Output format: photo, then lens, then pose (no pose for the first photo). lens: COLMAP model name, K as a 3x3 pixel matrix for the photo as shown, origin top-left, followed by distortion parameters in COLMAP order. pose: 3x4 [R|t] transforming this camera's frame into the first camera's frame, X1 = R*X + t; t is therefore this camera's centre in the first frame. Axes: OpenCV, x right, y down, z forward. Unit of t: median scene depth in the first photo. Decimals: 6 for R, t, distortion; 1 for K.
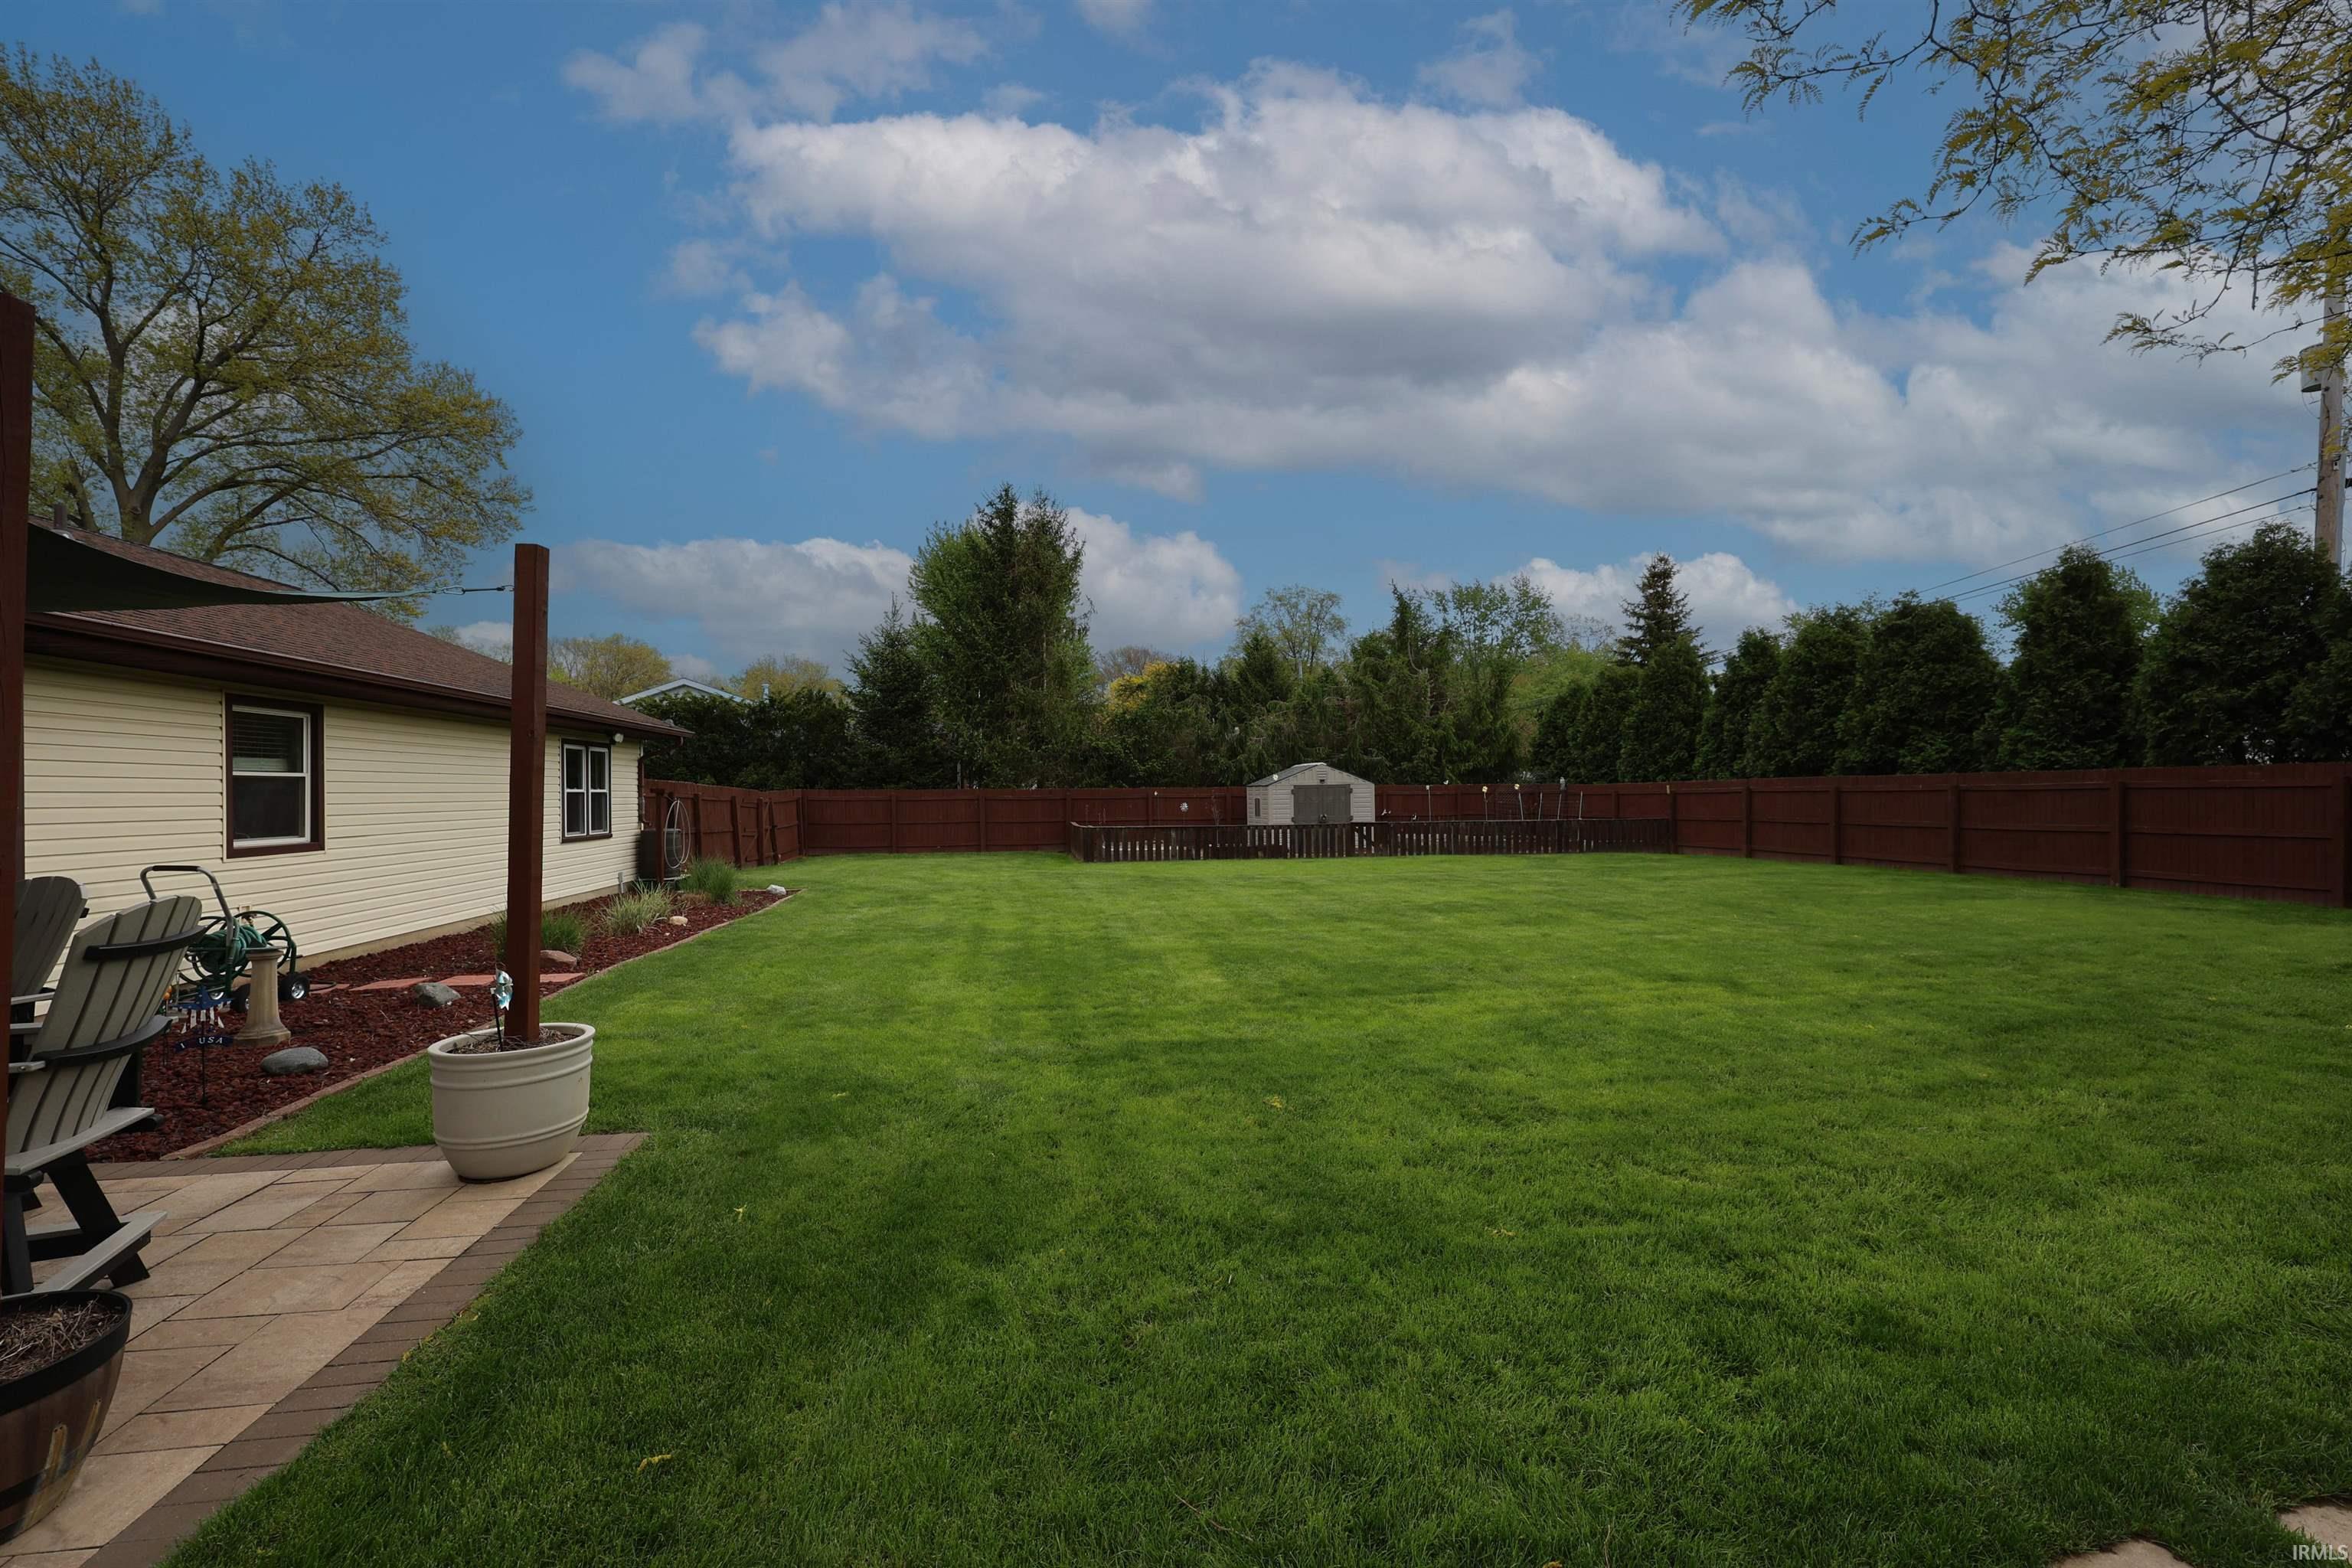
lens RADIAL K [[953.5, 0, 1176.0], [0, 953.5, 784.0], [0, 0, 1]] dist [0.000736, 0.000076]
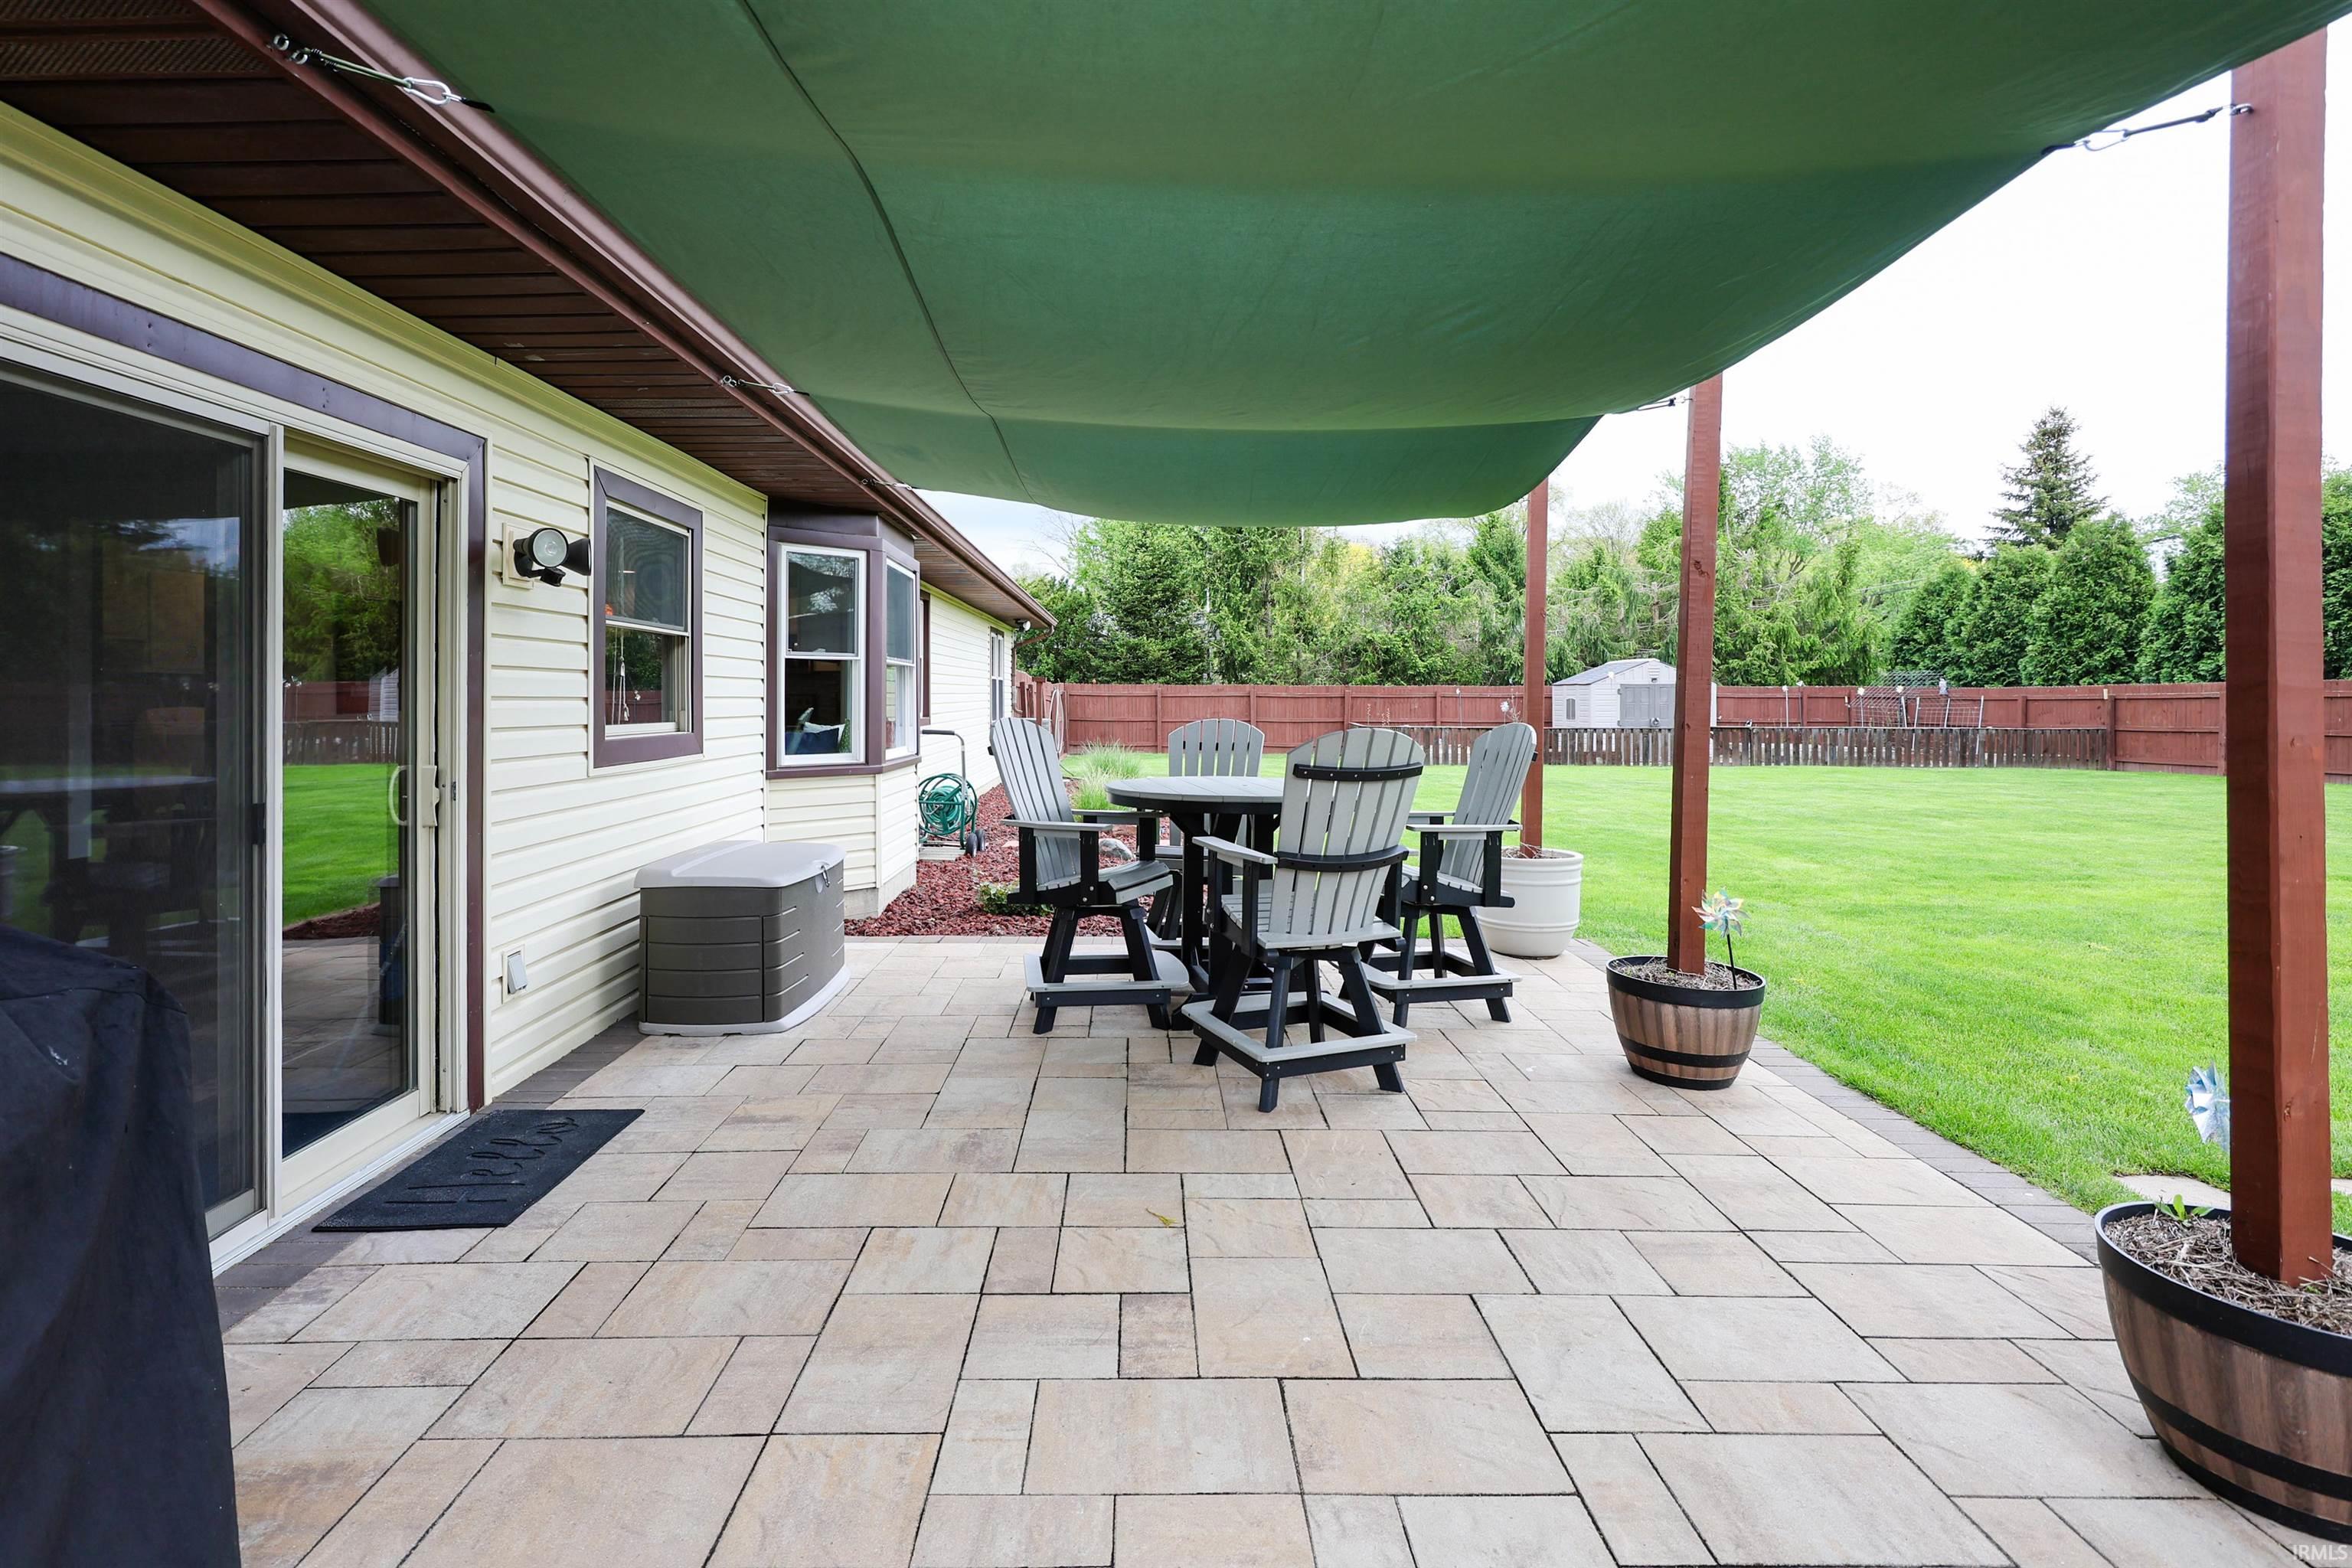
lens RADIAL K [[1081.6, 0, 1237.9], [0, 1081.6, 719.1], [0, 0, 1]] dist [-0.001686, -0.000229]
pose [[0.988694, 0.016607, -0.149022, -0.096094], [-0.011642, 0.999350, 0.034128, 0.004326], [0.149491, -0.032007, 0.988245, -0.051732]]
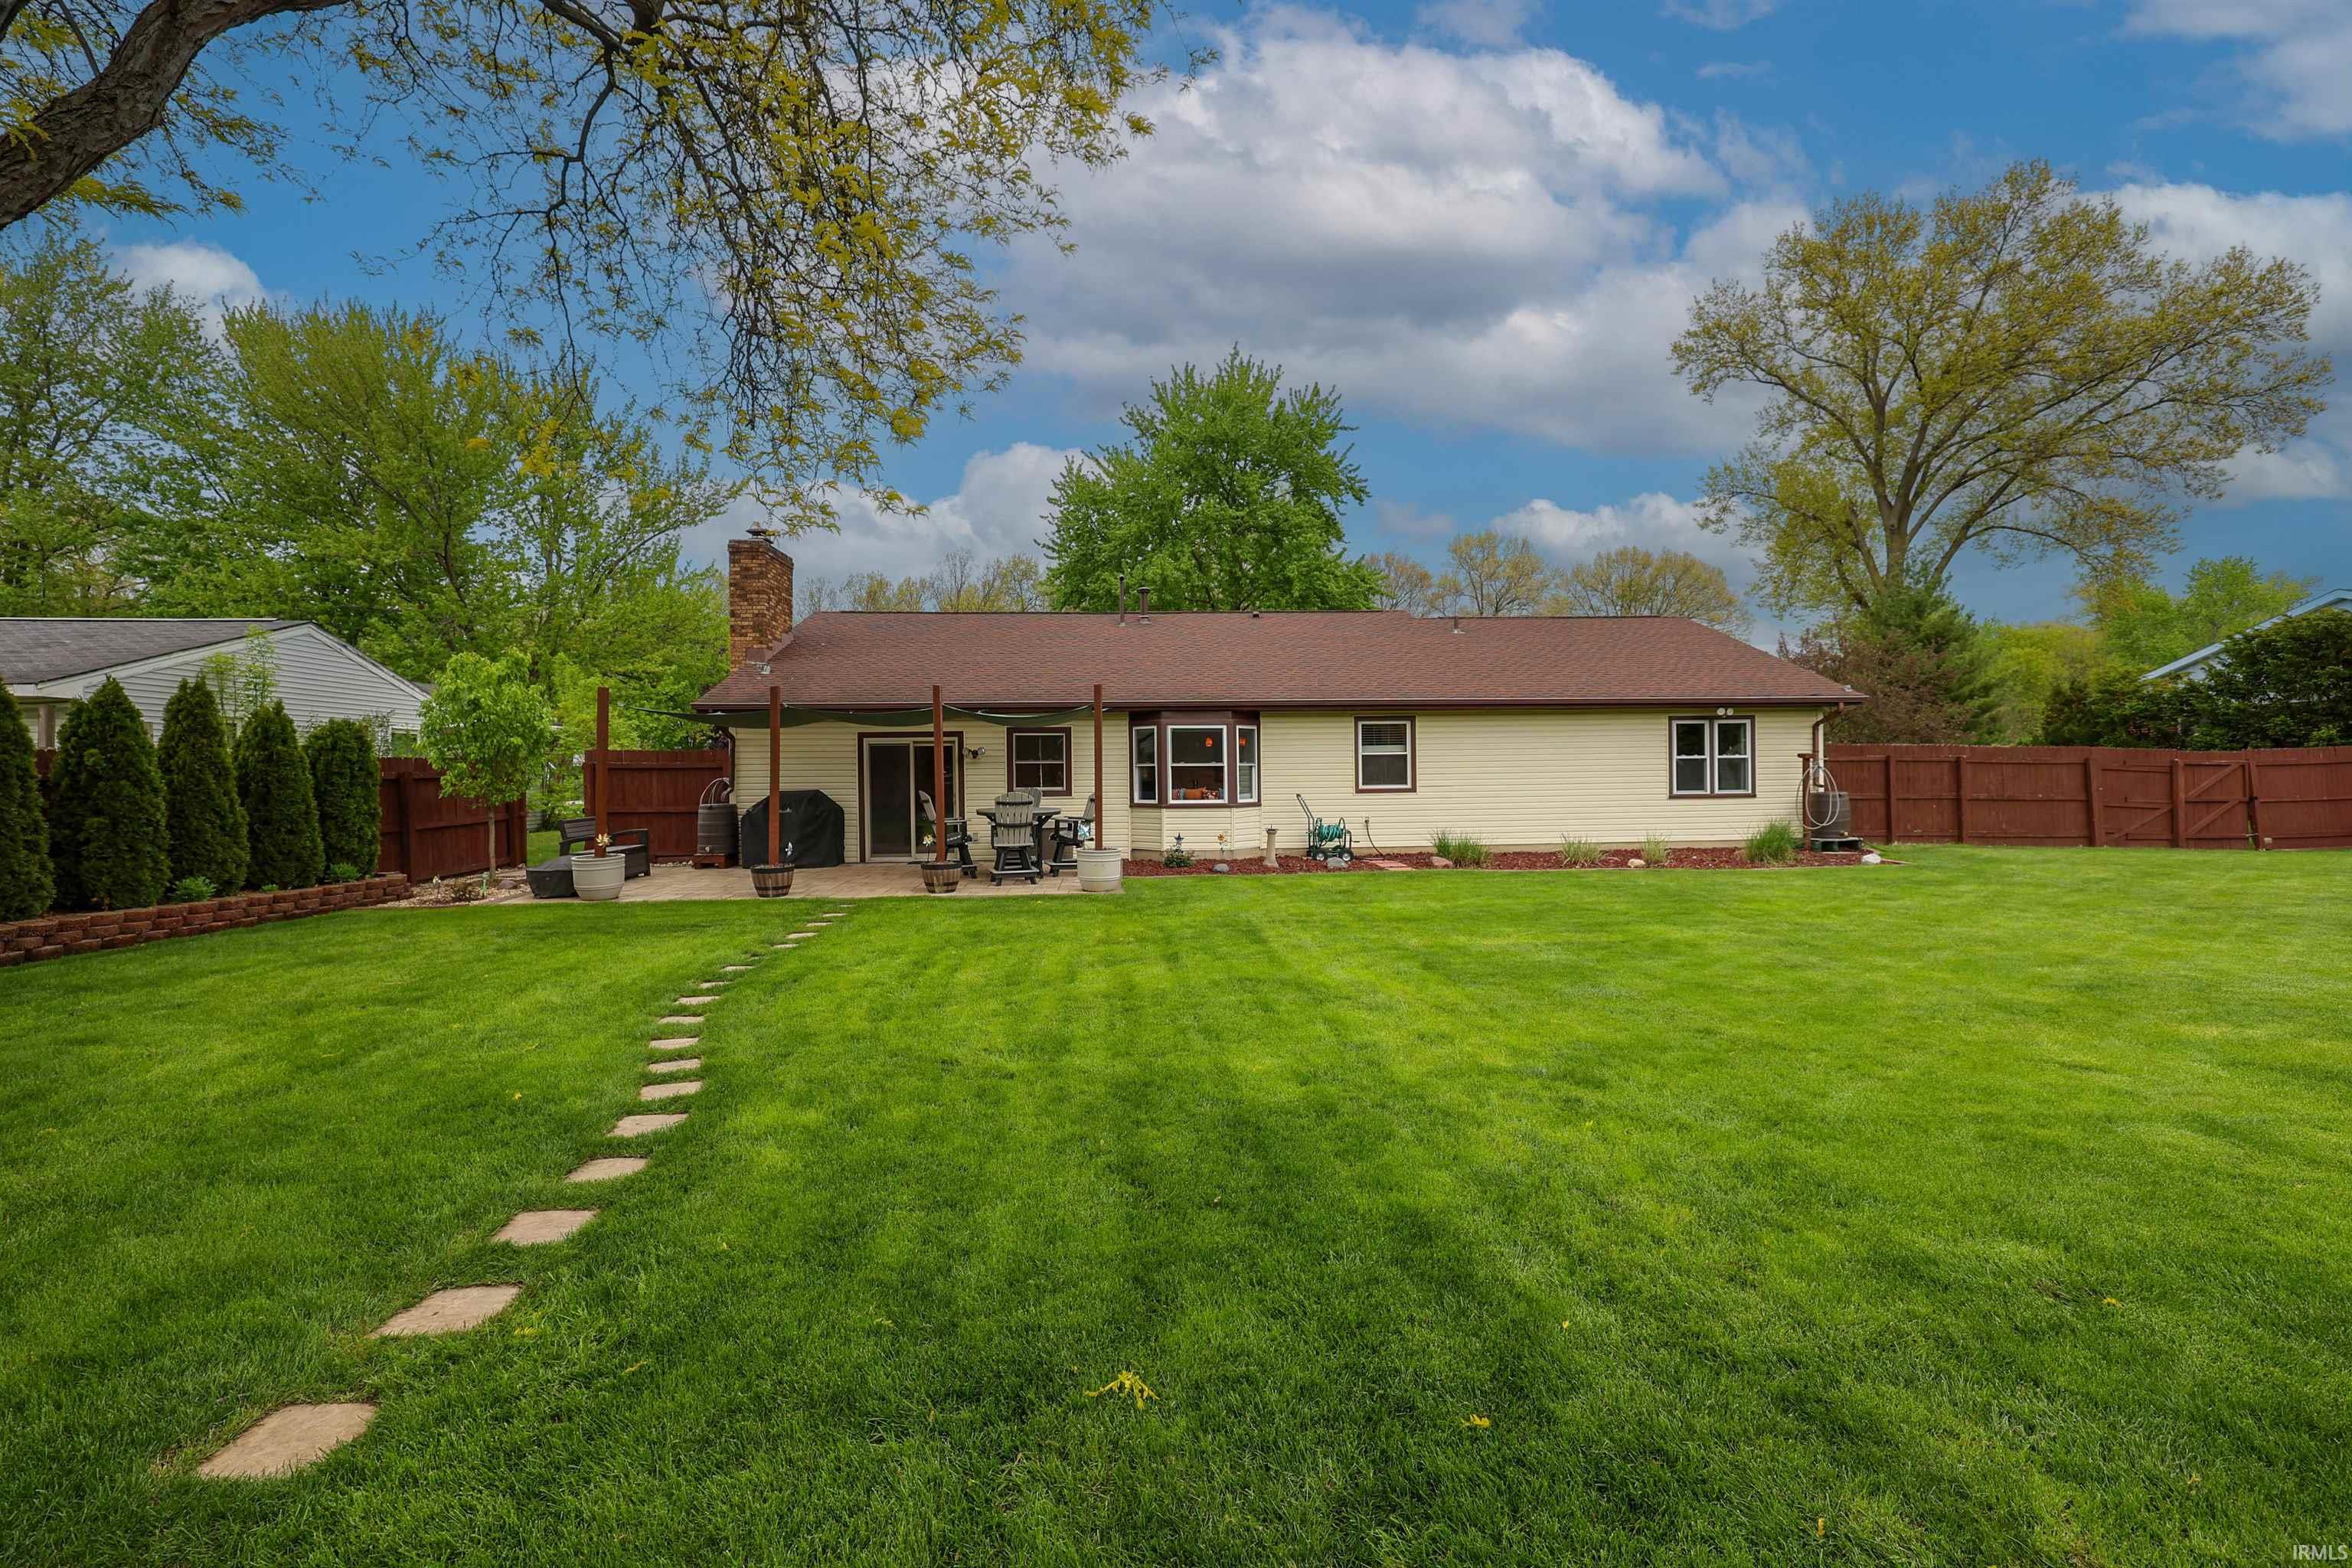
lens RADIAL K [[972.5, 0, 1176.0], [0, 972.5, 784.0], [0, 0, 1]] dist [0.001662, 0.000169]
pose [[-0.100275, 0.024078, -0.994668, 0.280696], [0.022581, 0.999505, 0.021918, -0.000145], [0.994703, -0.020263, -0.100769, 0.186918]]
